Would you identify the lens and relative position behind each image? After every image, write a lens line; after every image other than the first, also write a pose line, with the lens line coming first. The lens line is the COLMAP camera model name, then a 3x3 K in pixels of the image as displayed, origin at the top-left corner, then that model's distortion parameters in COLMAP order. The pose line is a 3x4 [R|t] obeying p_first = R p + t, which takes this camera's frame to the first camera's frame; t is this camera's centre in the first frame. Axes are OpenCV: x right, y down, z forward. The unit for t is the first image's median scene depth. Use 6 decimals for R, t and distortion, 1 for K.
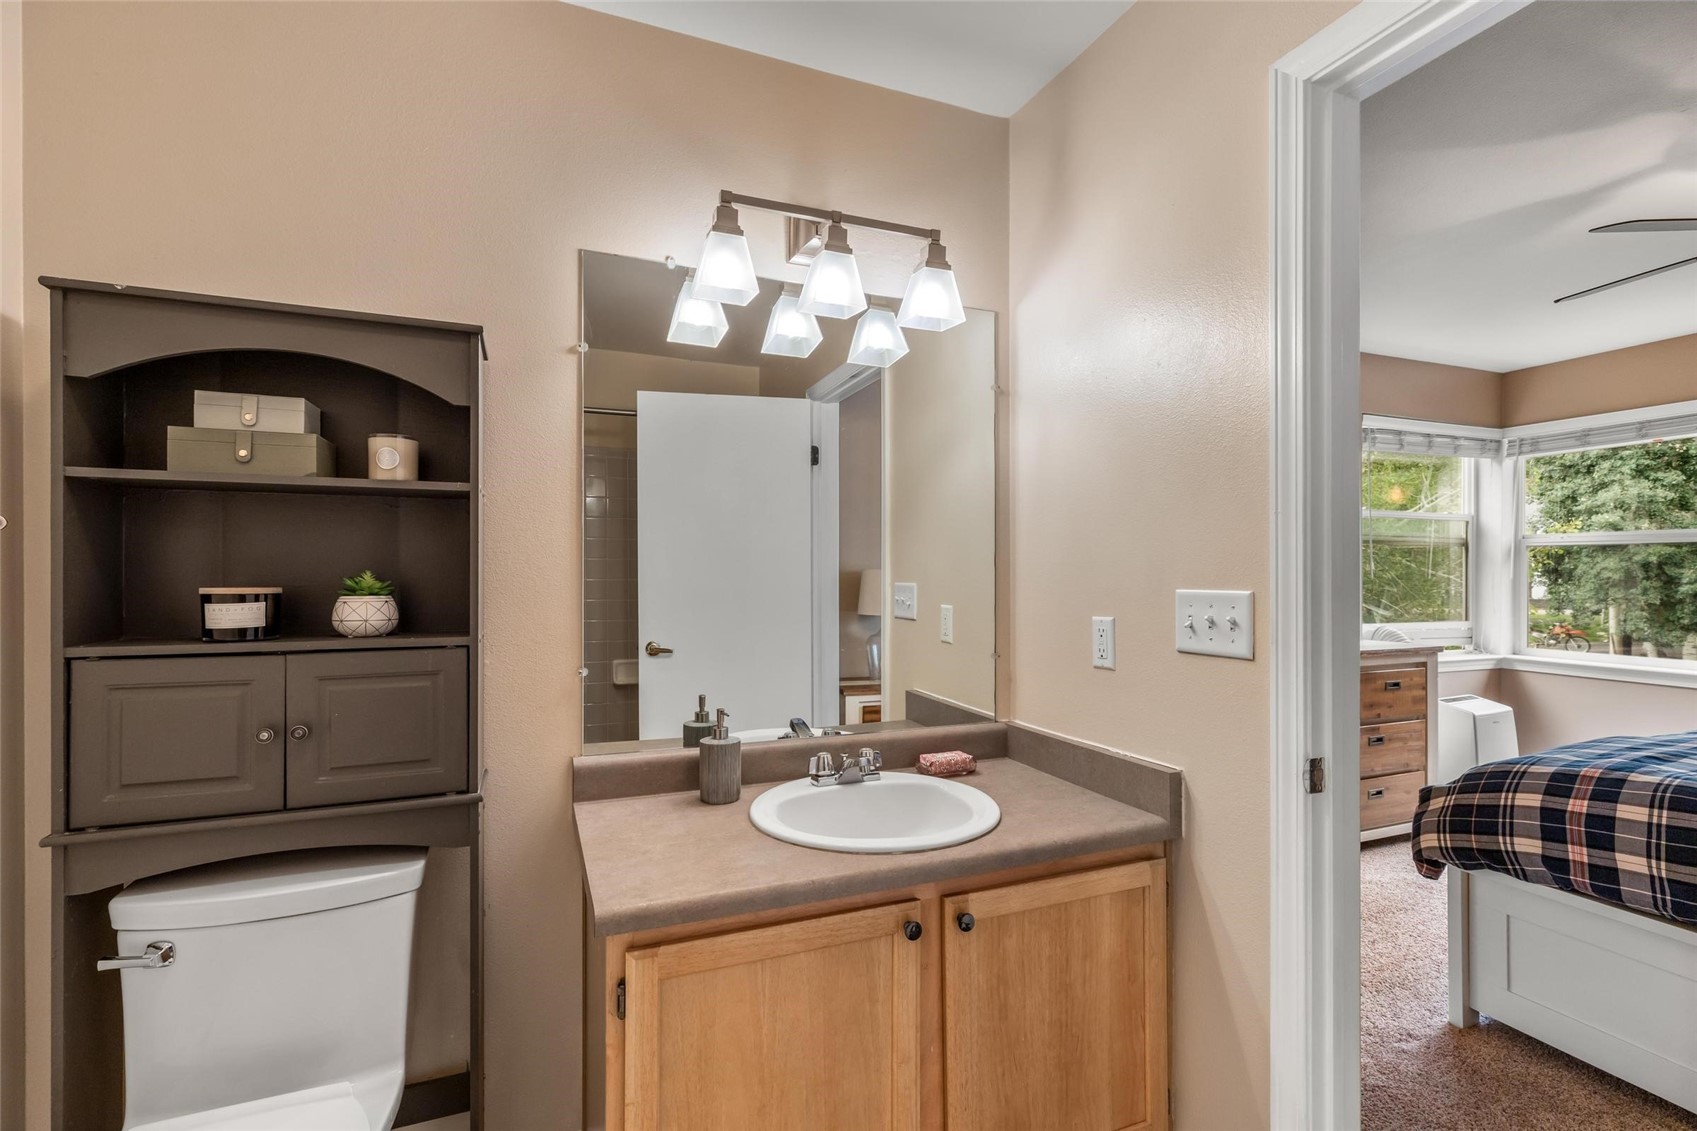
lens RADIAL K [[751.4, 0, 846.8], [0, 751.4, 575.0], [0, 0, 1]] dist [0.000549, 0.000109]
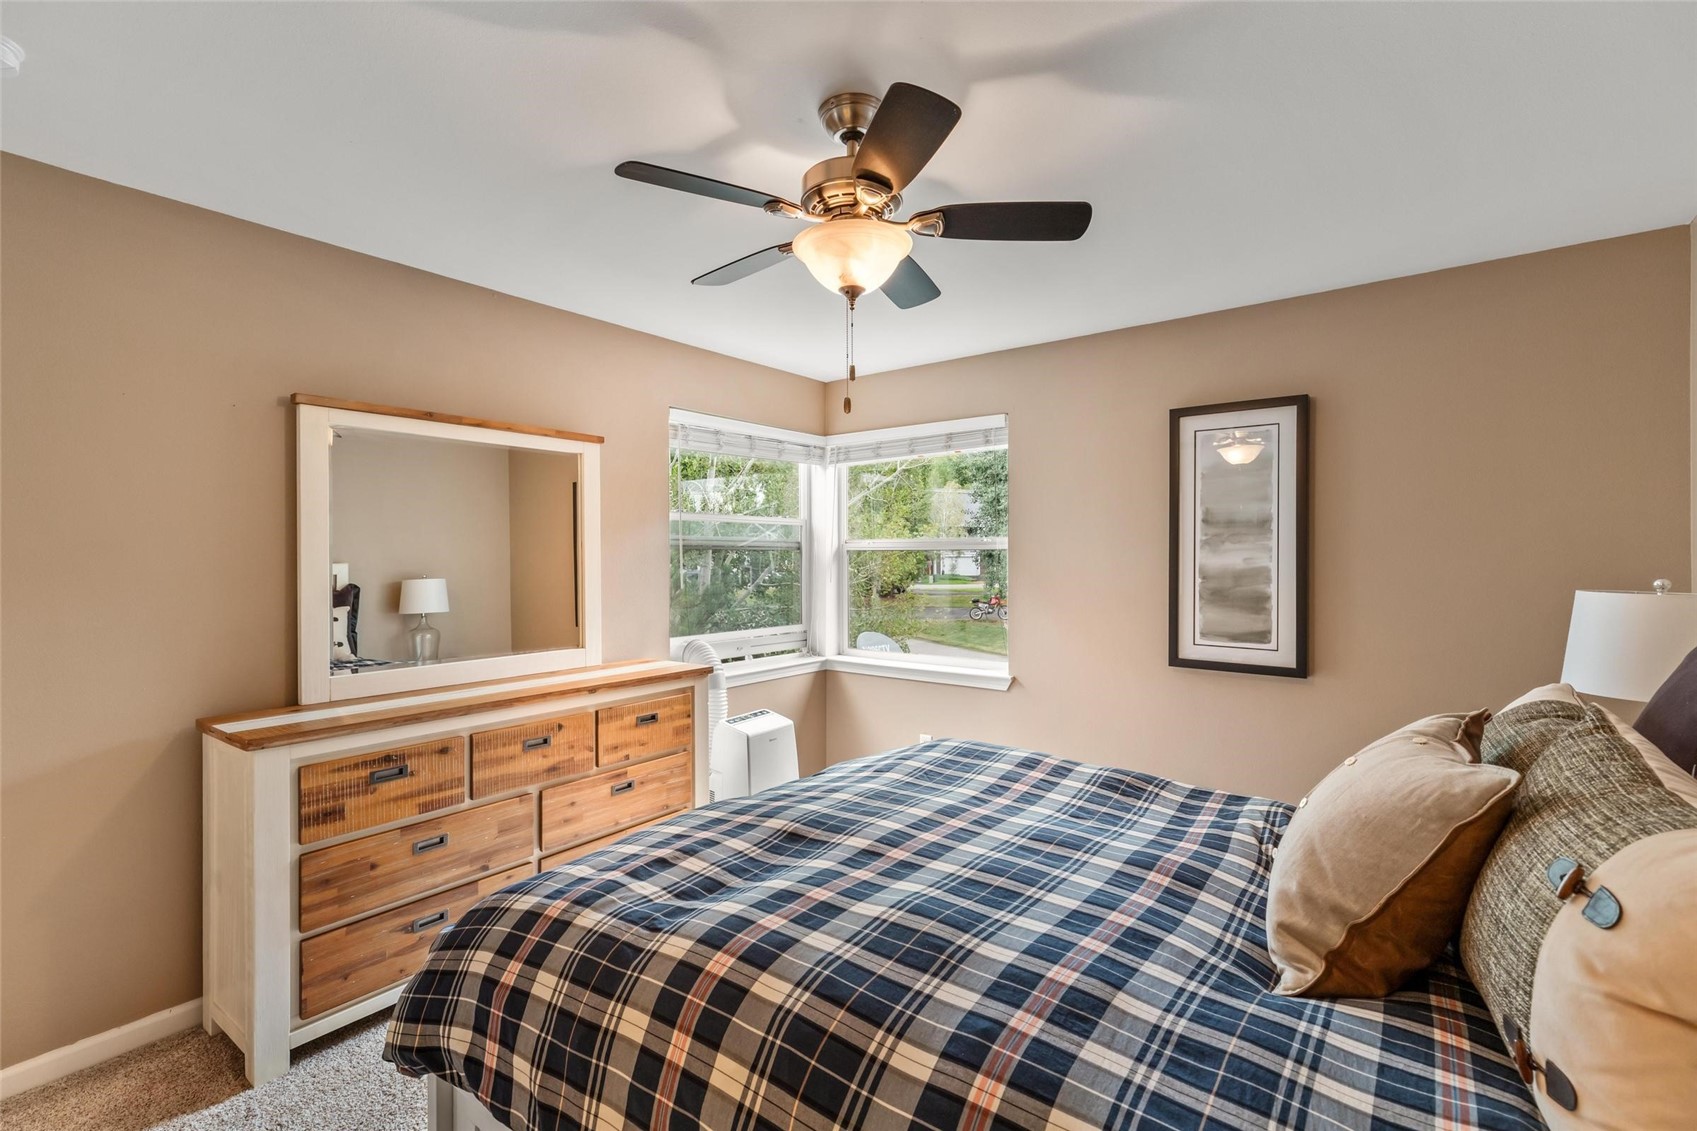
lens RADIAL K [[738.0, 0, 848.5], [0, 738.0, 565.5], [0, 0, 1]] dist [0.000486, -0.000093]
pose [[0.865368, -0.011650, 0.501002, 0.427536], [0.005133, 0.999883, 0.014385, -0.035748], [-0.501111, -0.009876, 0.865327, 0.123893]]
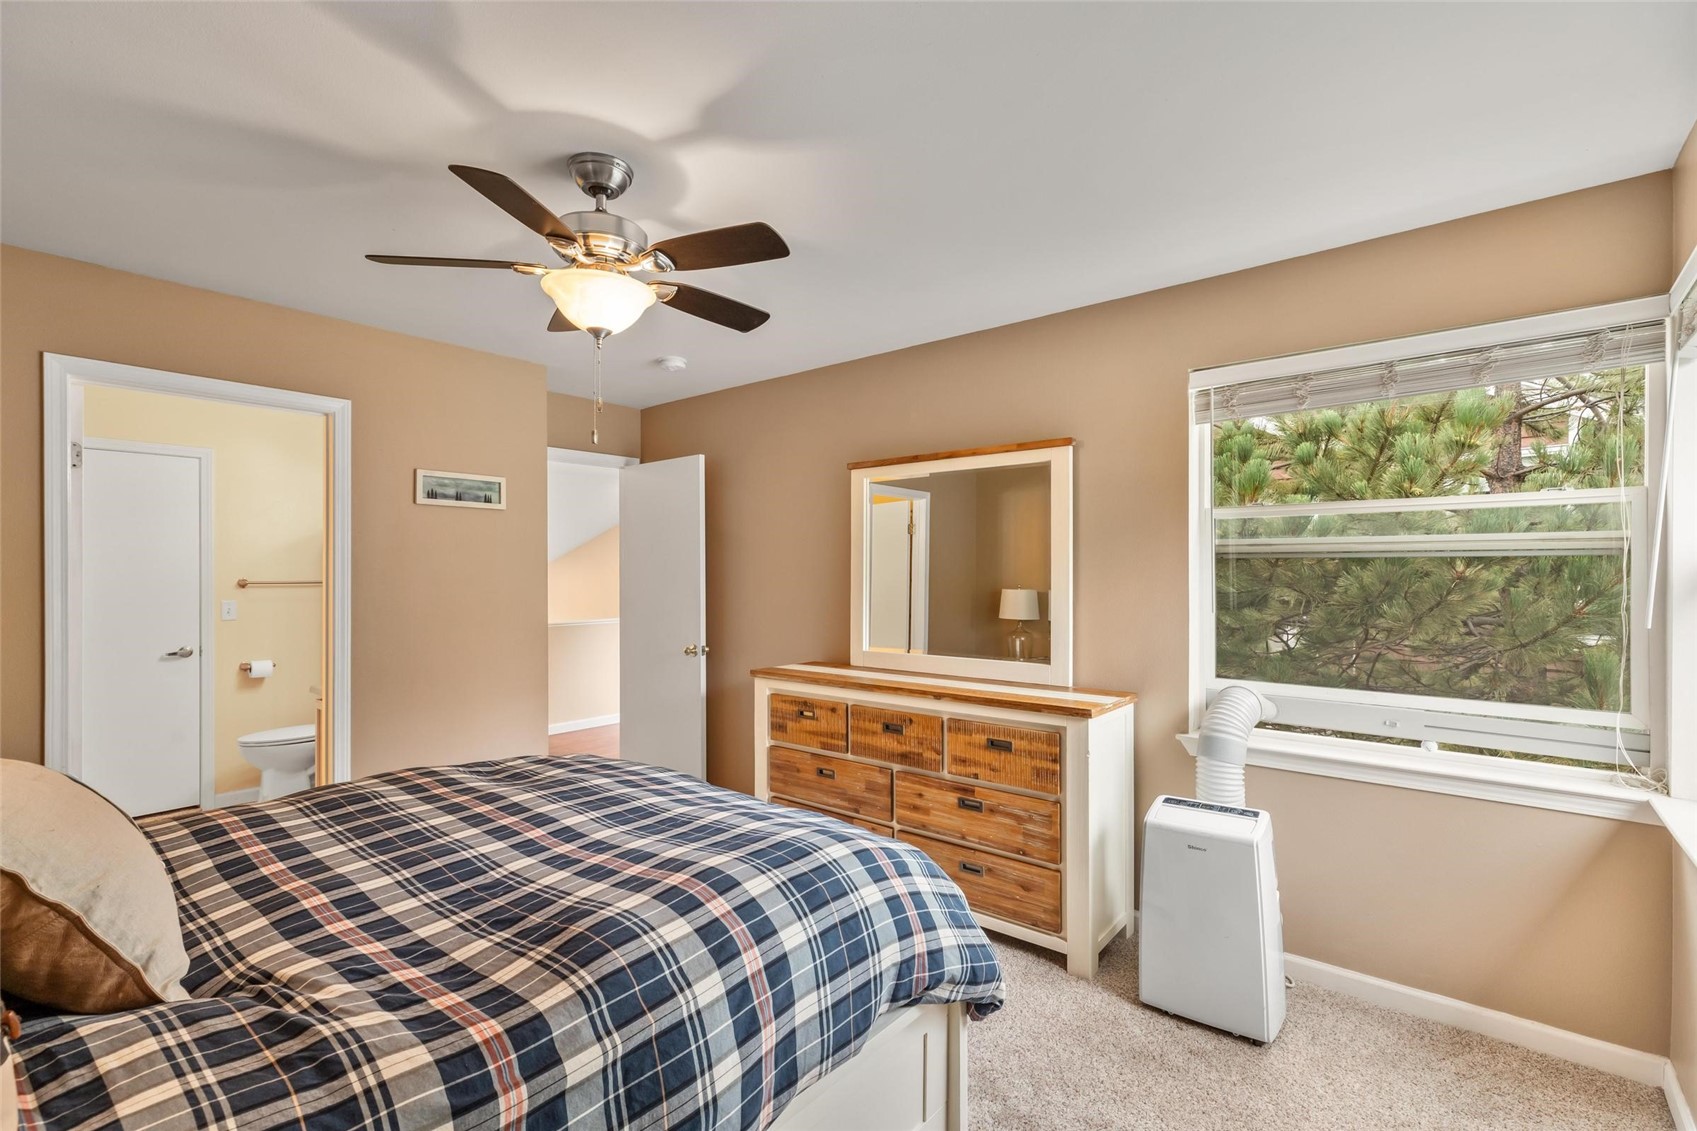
lens RADIAL K [[784.4, 0, 839.1], [0, 784.4, 569.8], [0, 0, 1]] dist [0.000705, 0.000323]
pose [[0.469154, -0.003515, -0.883109, 1.180440], [0.005946, 0.999982, -0.000822, -0.034839], [0.883096, -0.004866, 0.469166, 0.385786]]
